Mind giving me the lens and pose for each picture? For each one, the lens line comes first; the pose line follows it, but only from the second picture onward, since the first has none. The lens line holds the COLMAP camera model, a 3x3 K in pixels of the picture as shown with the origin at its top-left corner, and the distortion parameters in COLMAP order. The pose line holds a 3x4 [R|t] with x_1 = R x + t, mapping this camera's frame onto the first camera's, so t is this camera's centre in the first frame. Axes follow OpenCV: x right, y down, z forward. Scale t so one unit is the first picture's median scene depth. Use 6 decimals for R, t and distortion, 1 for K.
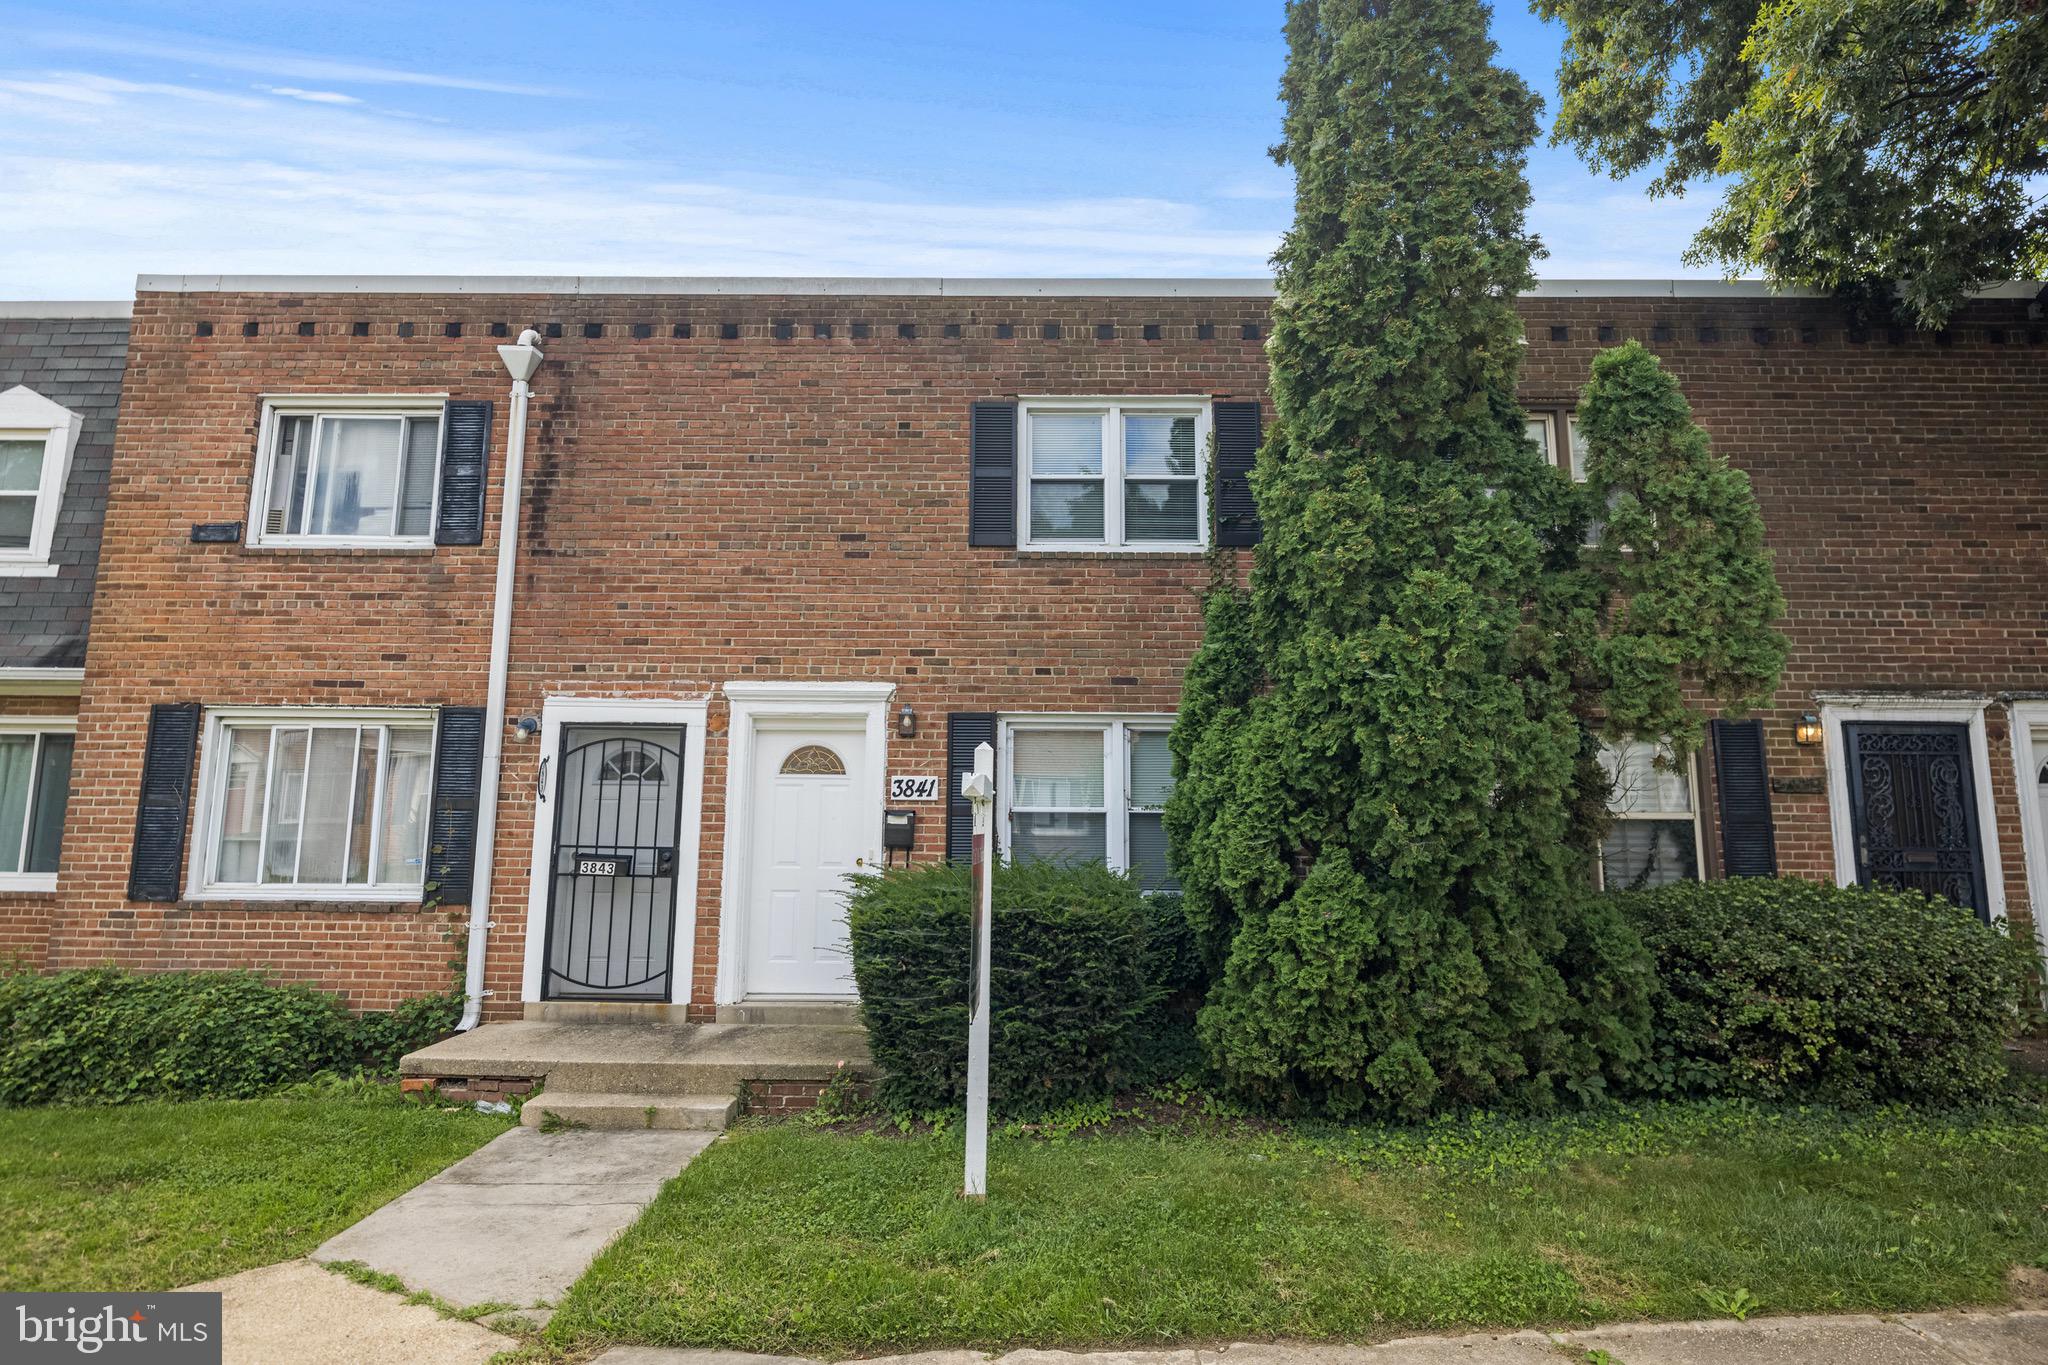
lens RADIAL K [[1172.1, 0, 1082.1], [0, 1172.1, 614.2], [0, 0, 1]] dist [-0.001505, 0.000100]
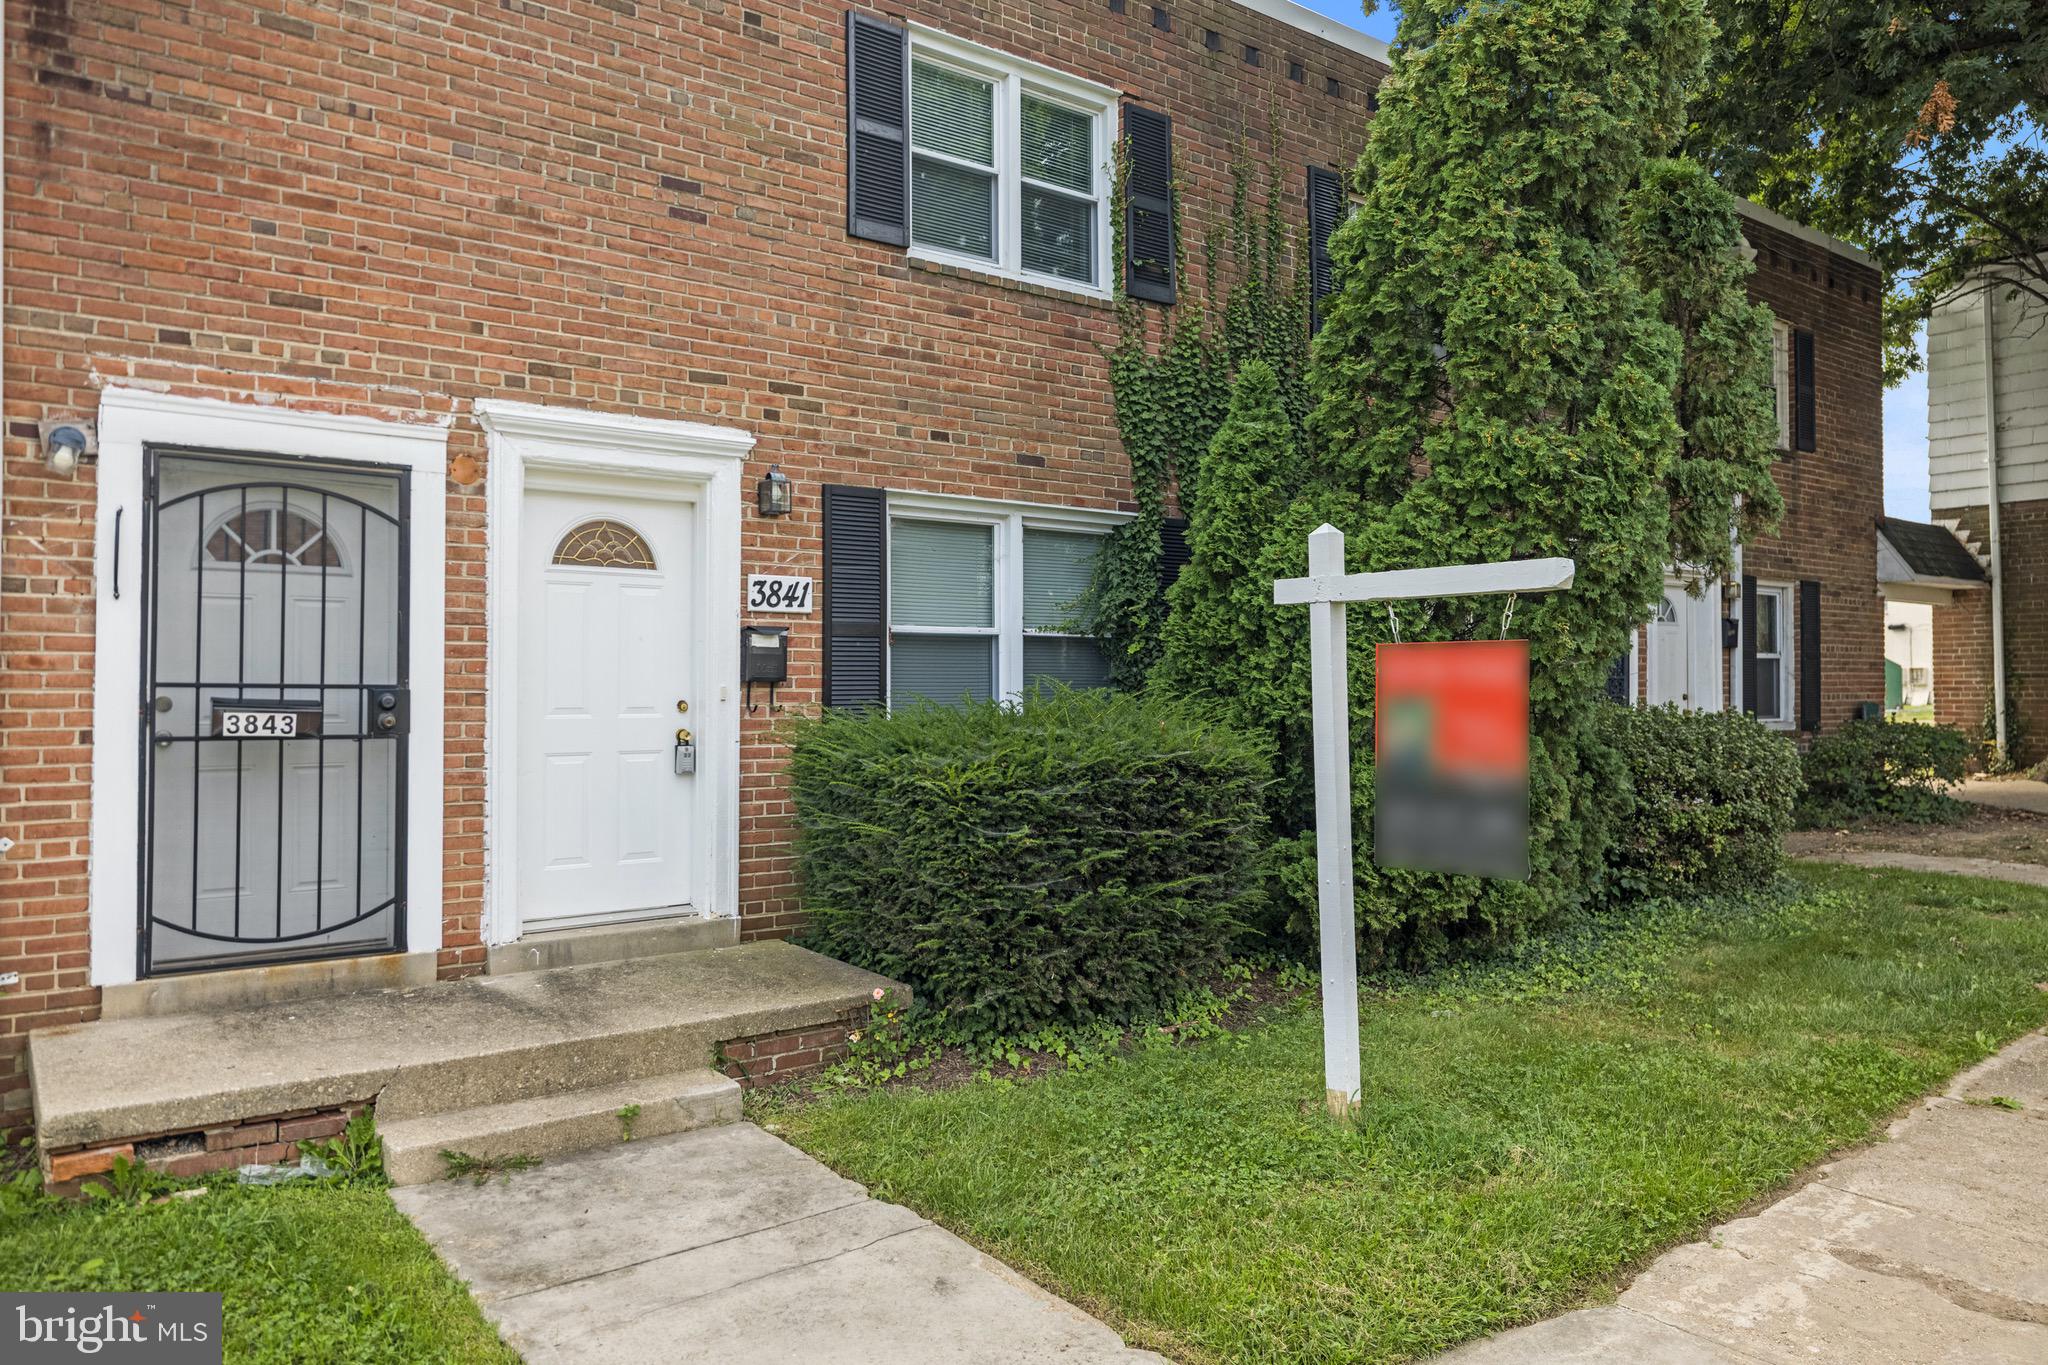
lens RADIAL K [[1454.0, 0, 1031.3], [0, 1454.0, 636.7], [0, 0, 1]] dist [0.000954, -0.002916]
pose [[0.773092, 0.013142, 0.634158, -0.541195], [-0.104275, 0.988816, 0.106628, 0.068512], [-0.625664, -0.148560, 0.765816, 0.274822]]
